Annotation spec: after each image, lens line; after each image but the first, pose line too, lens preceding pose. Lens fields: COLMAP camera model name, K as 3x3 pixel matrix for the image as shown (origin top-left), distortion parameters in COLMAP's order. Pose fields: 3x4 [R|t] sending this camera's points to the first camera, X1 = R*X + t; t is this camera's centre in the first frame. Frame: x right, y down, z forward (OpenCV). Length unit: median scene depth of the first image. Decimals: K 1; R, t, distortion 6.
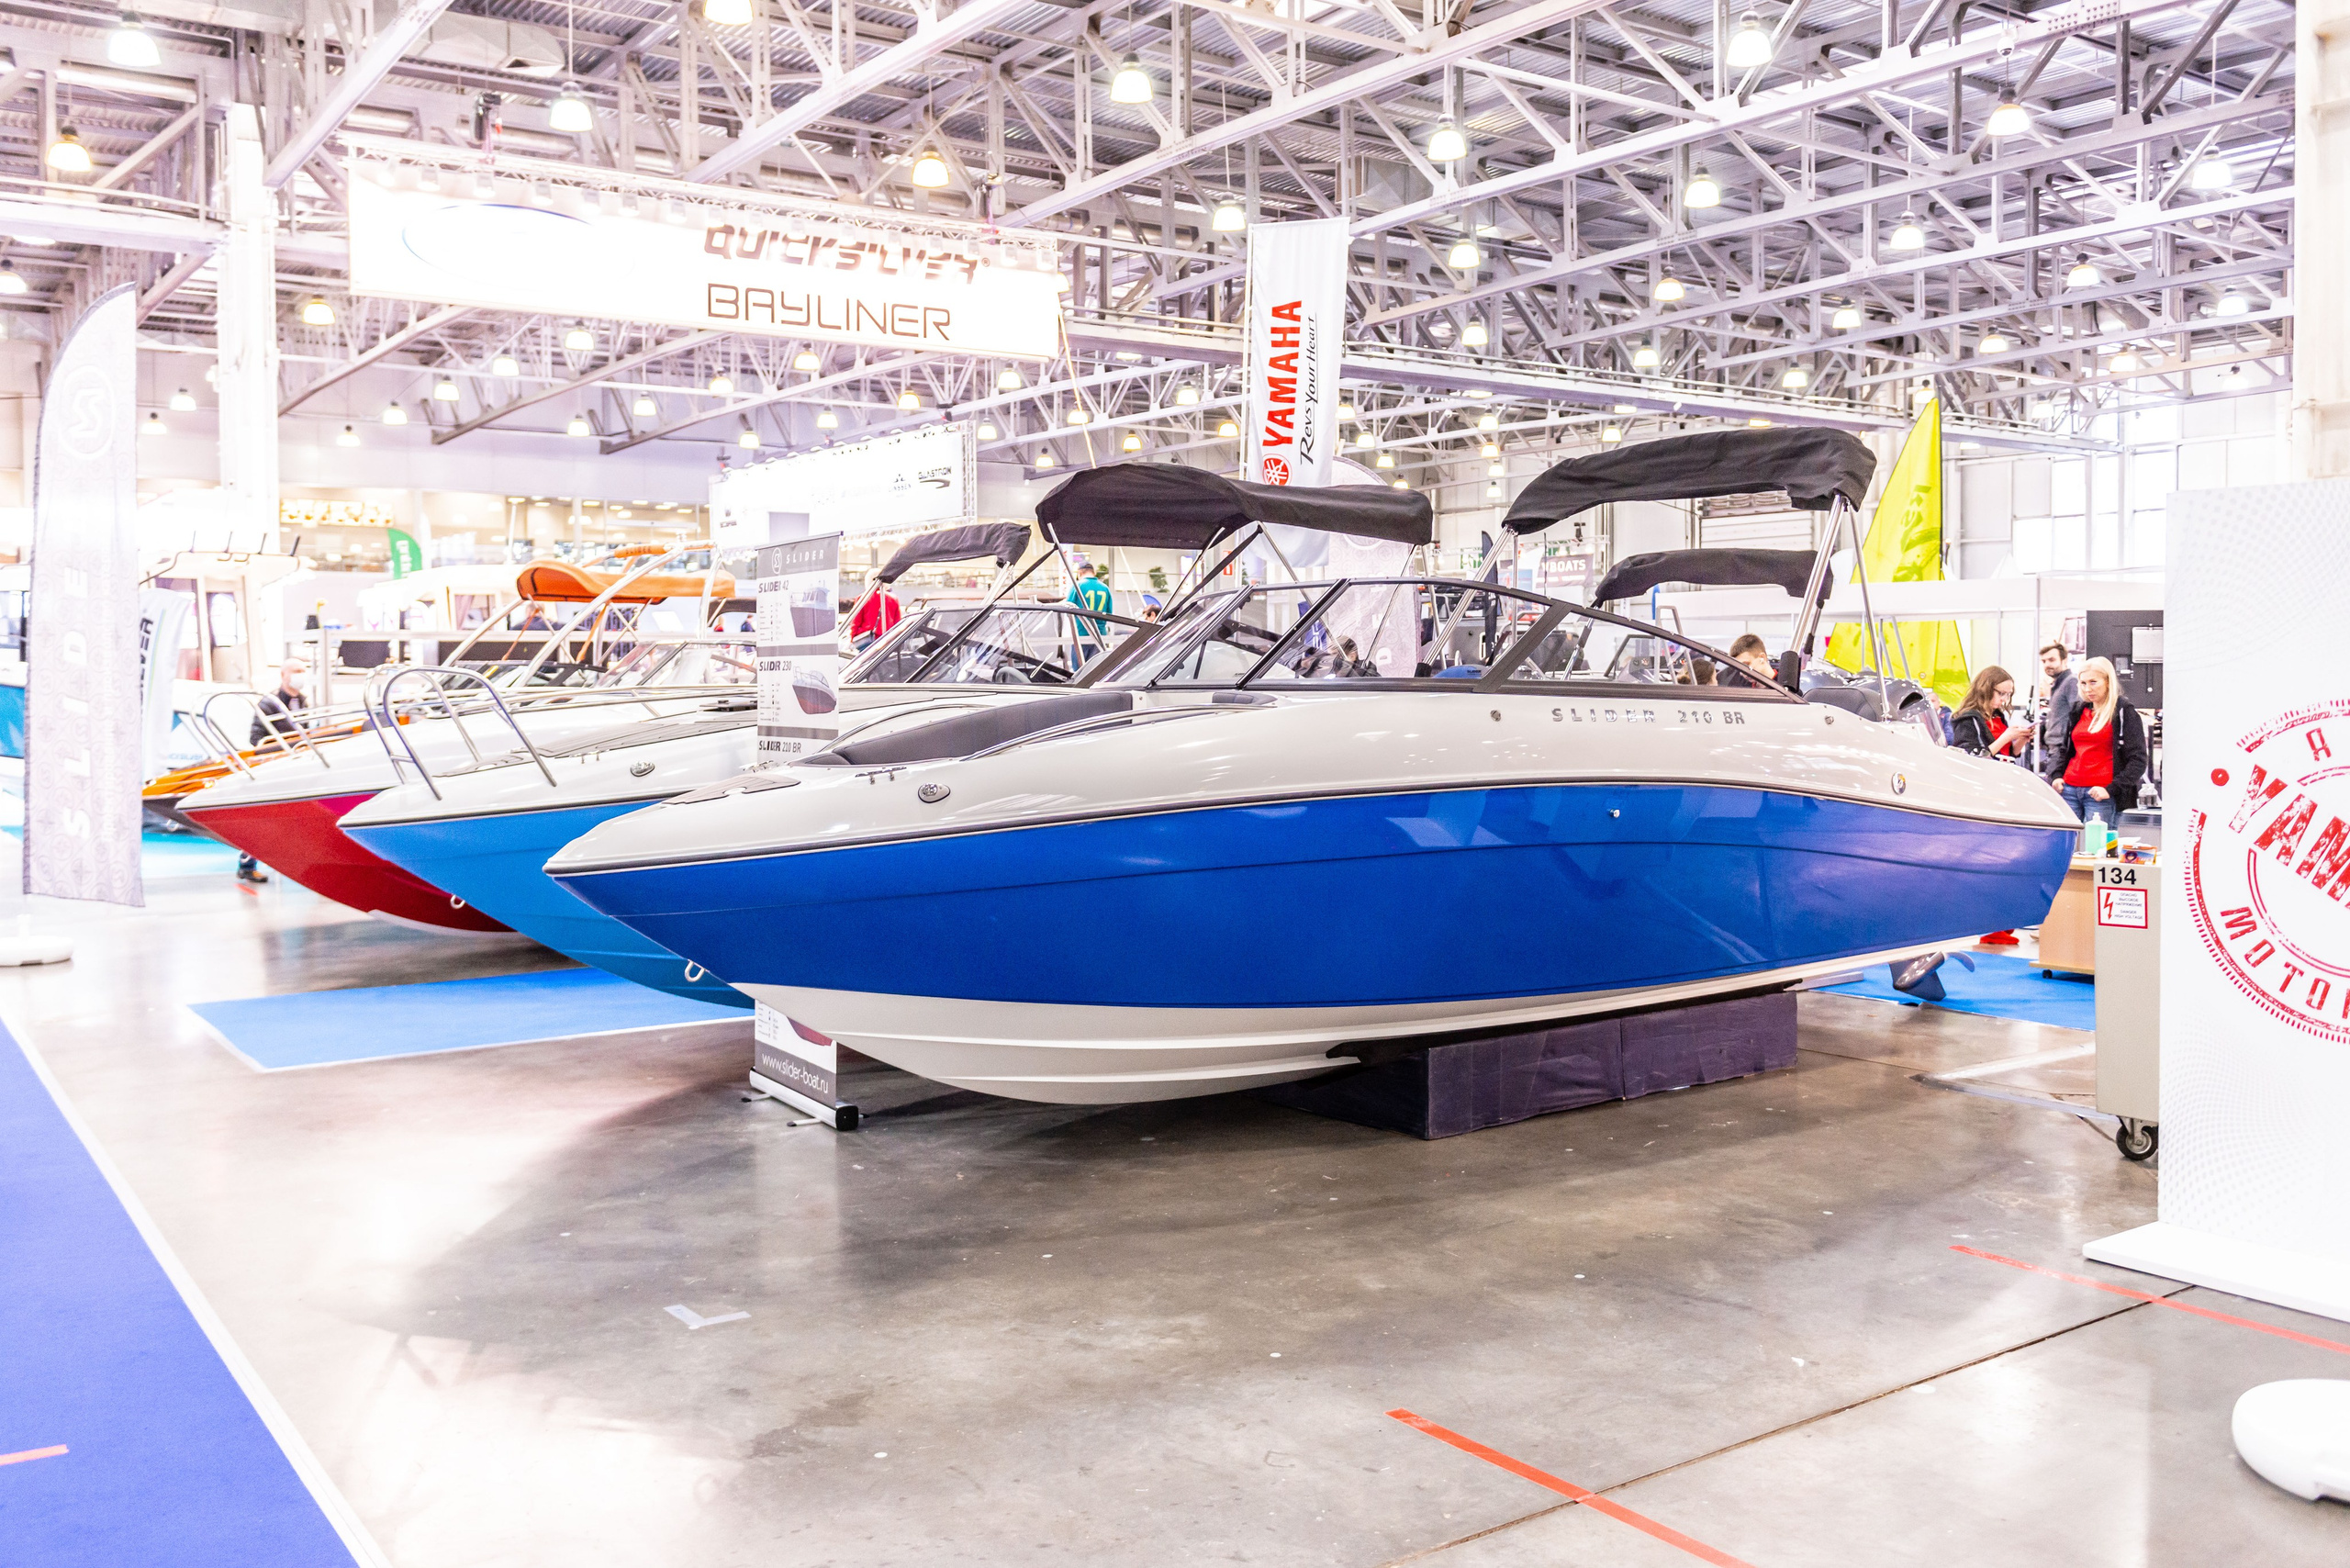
lens RADIAL K [[1995.4, 0, 1174.9], [0, 1995.4, 734.7], [0, 0, 1]] dist [0.002608, -0.010228]
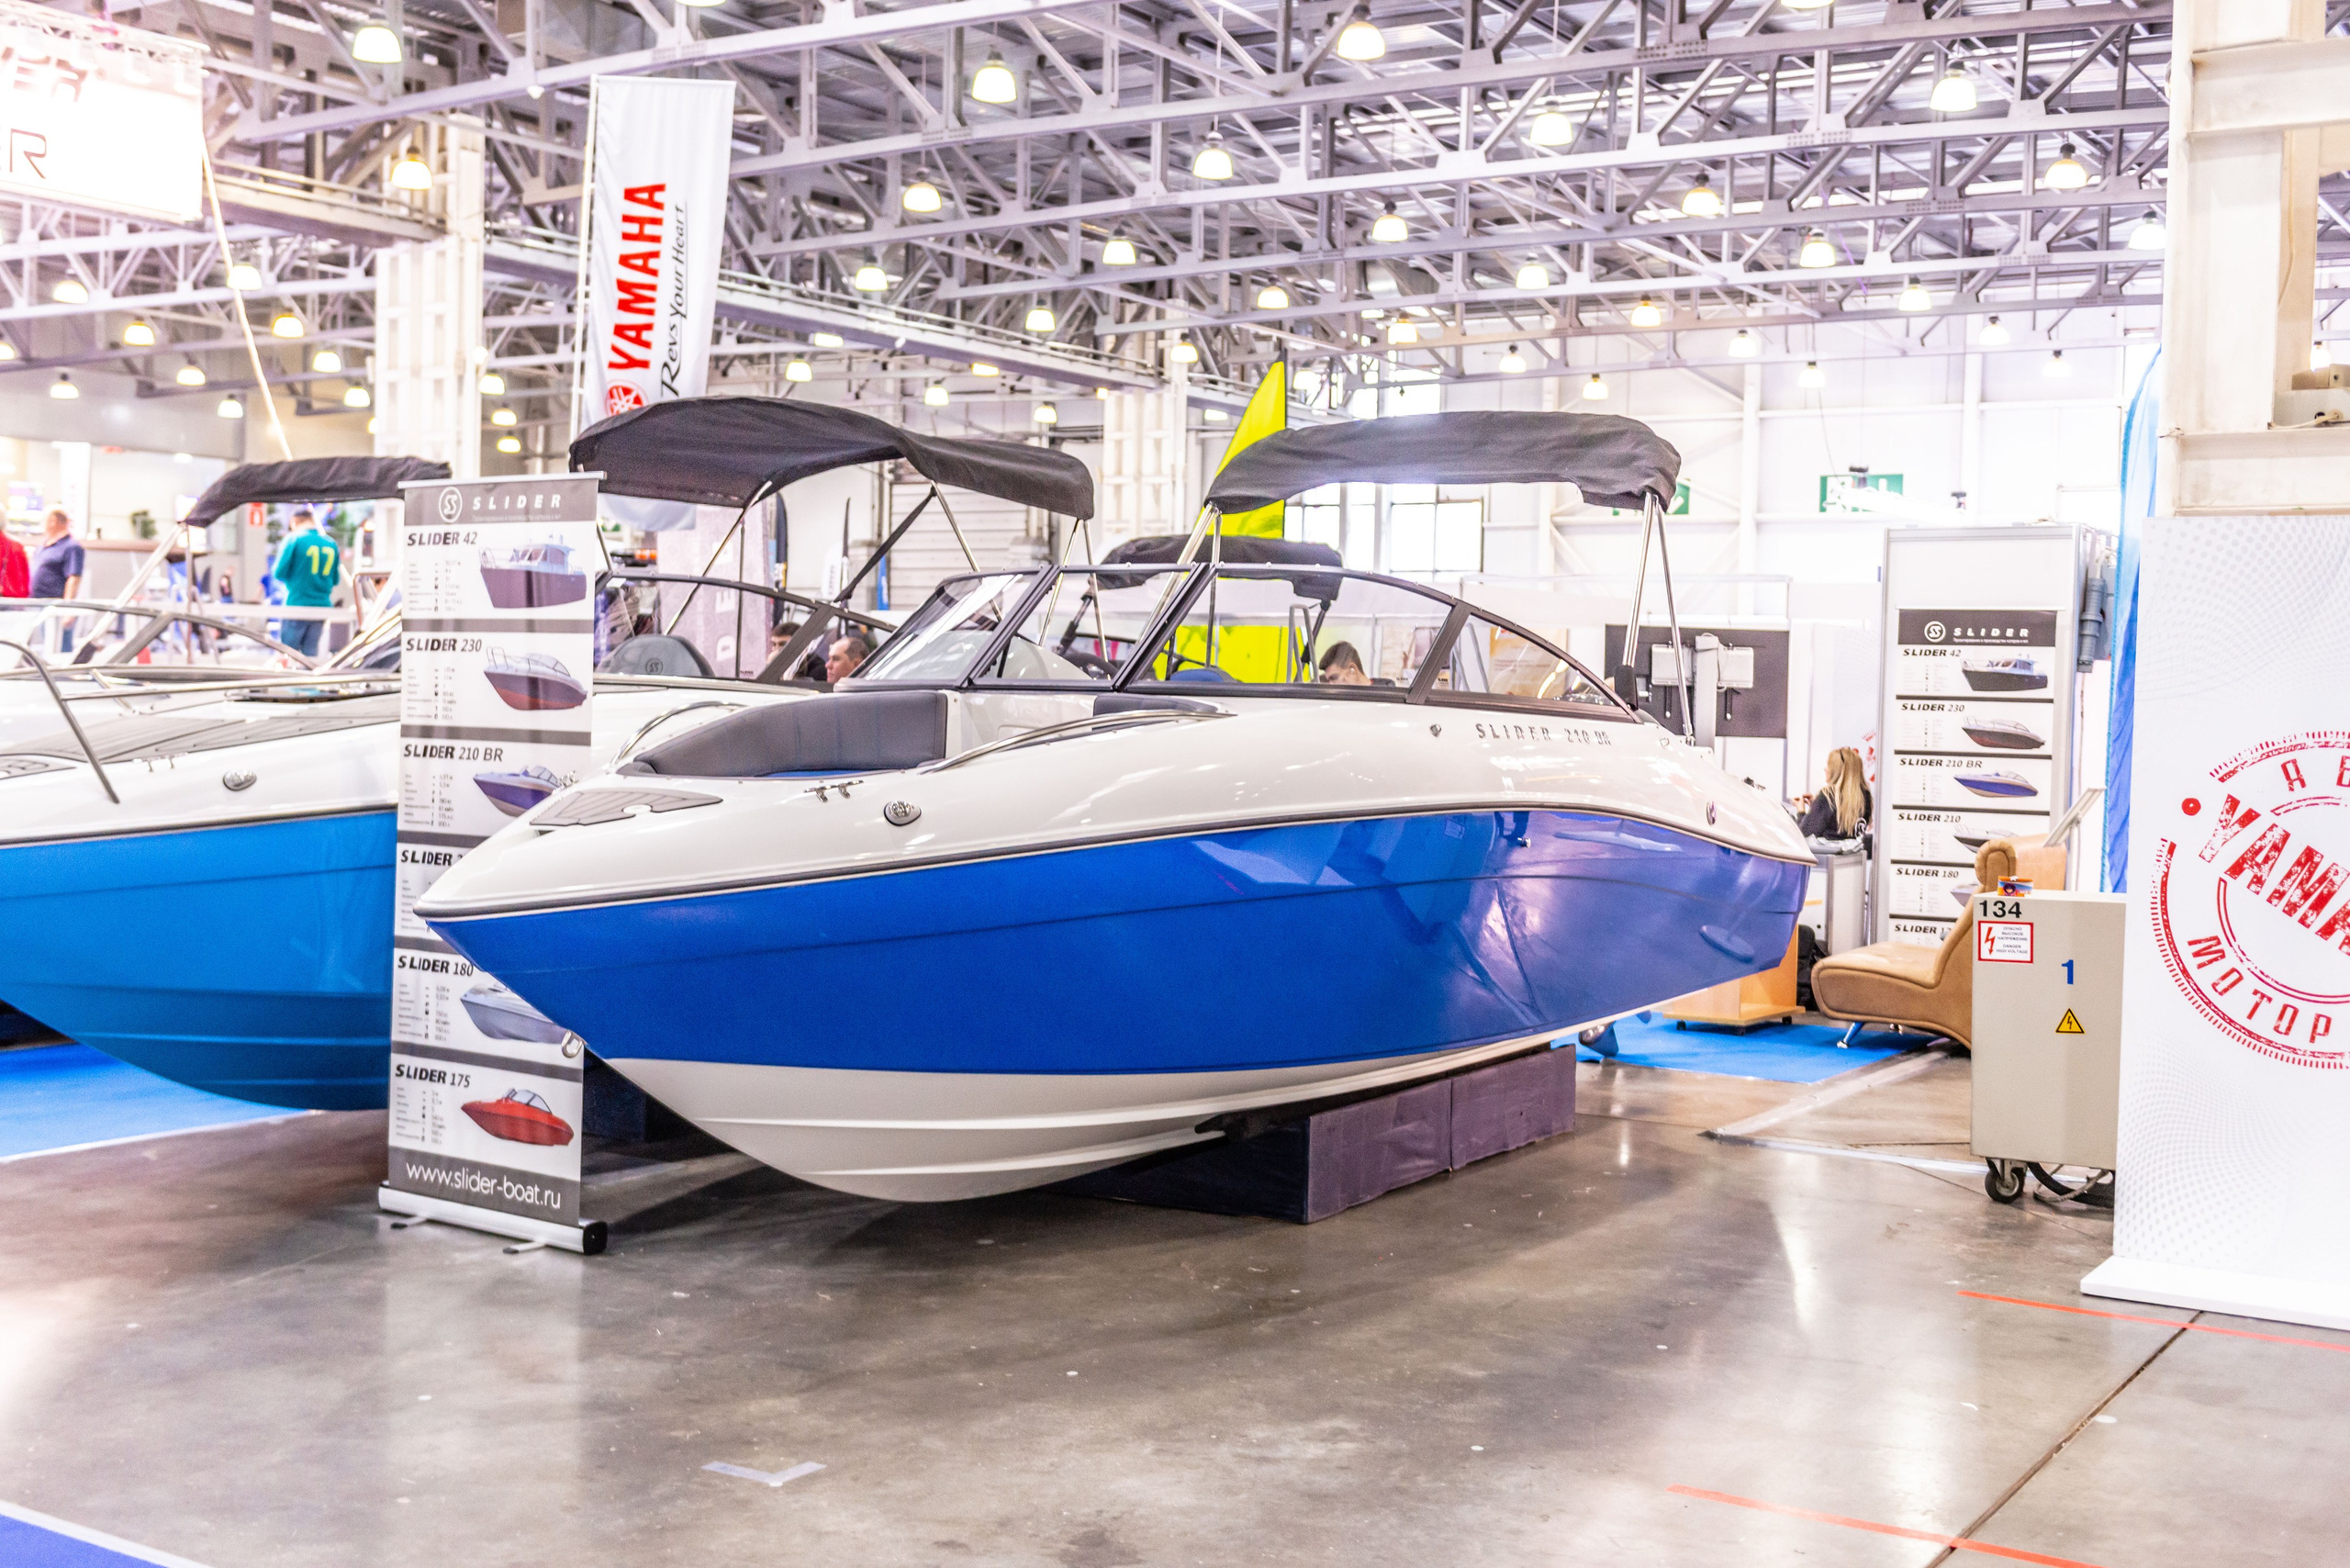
lens RADIAL K [[2598.4, 0, 1175.5], [0, 2598.4, 793.9], [0, 0, 1]] dist [-0.011376, 0.012806]
pose [[0.924429, 0.010106, 0.381219, -0.161562], [-0.016039, 0.999795, 0.012389, 0.002508], [-0.381016, -0.017567, 0.924402, -0.003239]]
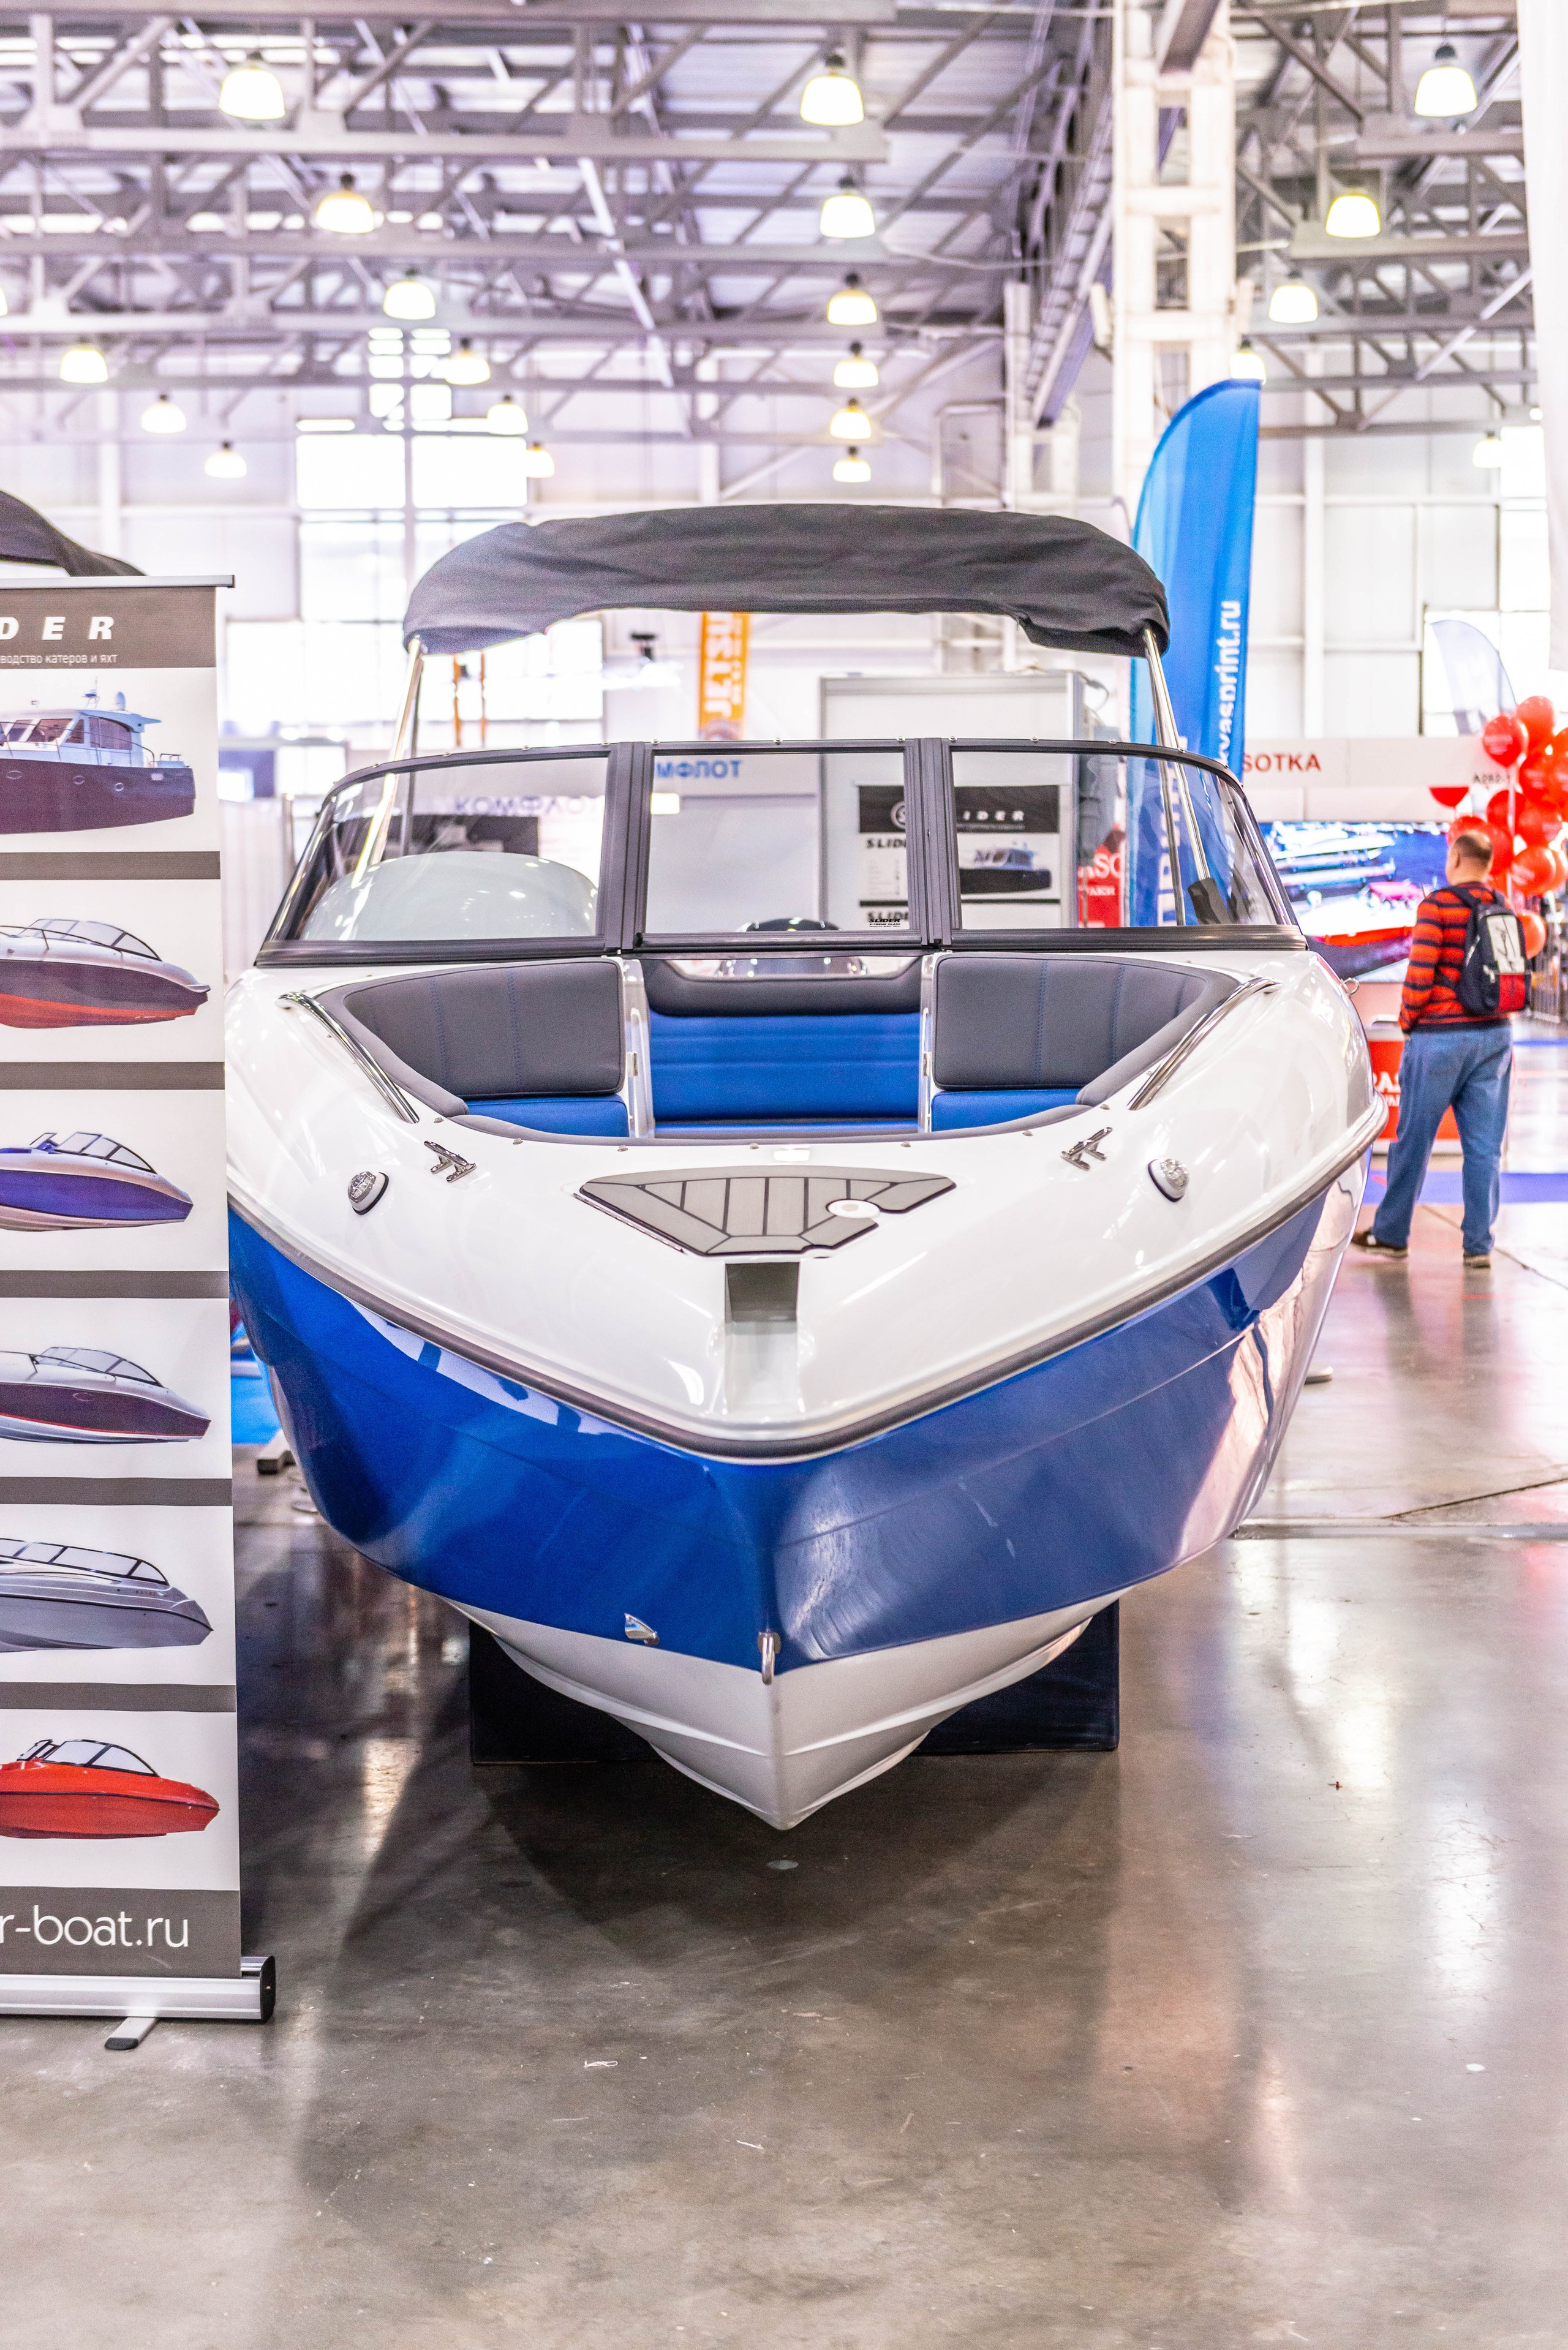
lens RADIAL K [[3398.4, 0, 791.8], [0, 3398.4, 1166.6], [0, 0, 1]] dist [0.017844, -0.015063]
pose [[0.596091, -0.064171, 0.800349, -0.313126], [0.028408, 0.997863, 0.058849, -0.008980], [-0.802414, -0.012342, 0.596640, 0.231386]]
